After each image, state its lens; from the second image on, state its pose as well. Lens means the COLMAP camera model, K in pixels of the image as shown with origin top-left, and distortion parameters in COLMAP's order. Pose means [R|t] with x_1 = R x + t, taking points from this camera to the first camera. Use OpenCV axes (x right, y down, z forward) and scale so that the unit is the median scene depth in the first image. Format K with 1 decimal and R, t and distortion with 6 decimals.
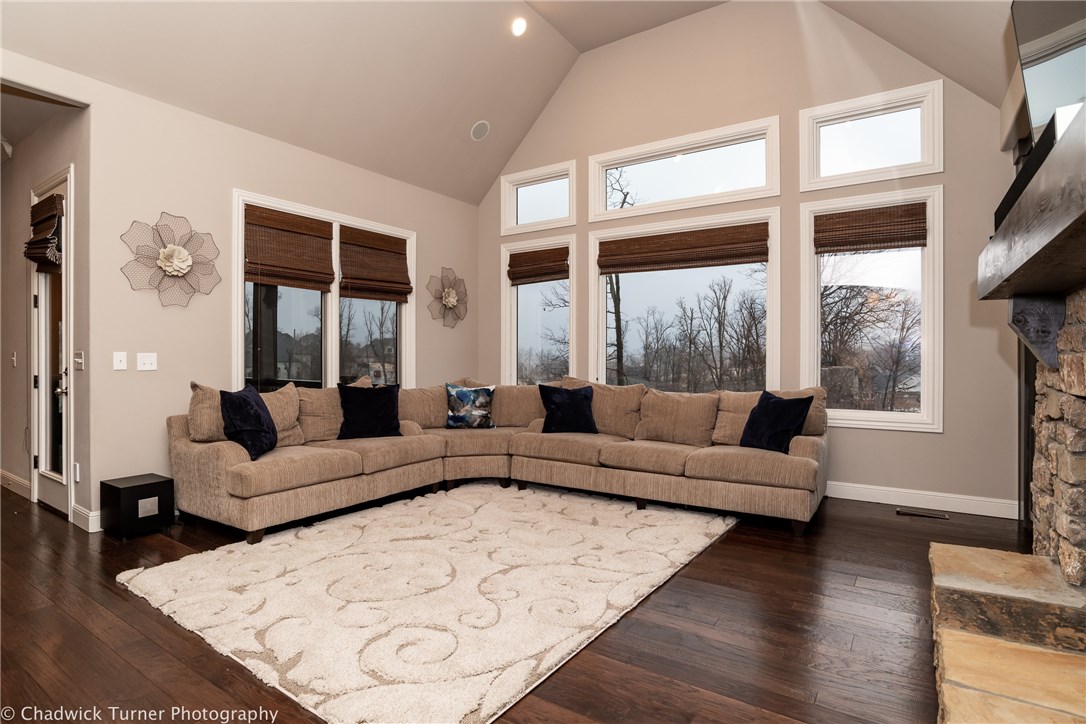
lens RADIAL K [[560.7, 0, 542.1], [0, 560.7, 333.7], [0, 0, 1]] dist [-0.001461, 0.000165]
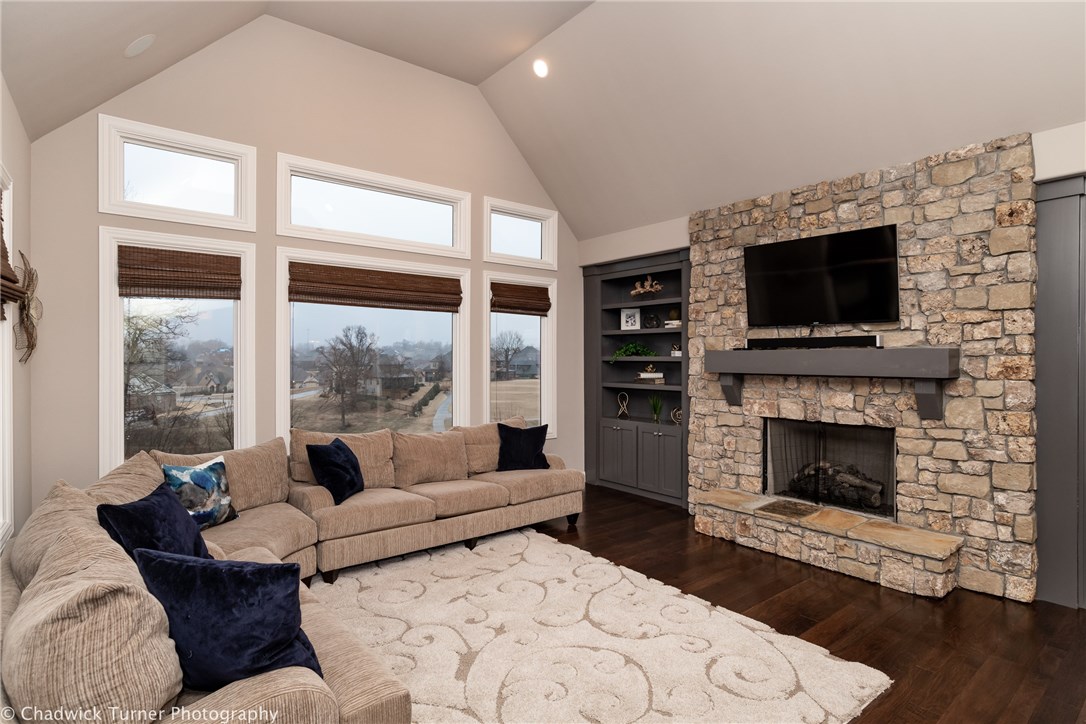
lens RADIAL K [[561.9, 0, 543.0], [0, 561.9, 362.0], [0, 0, 1]] dist [0.001106, -0.000263]
pose [[0.311165, 0.027434, 0.949960, -0.601421], [0.002400, 0.999557, -0.029653, 0.003942], [-0.950353, 0.011507, 0.310962, 0.460996]]
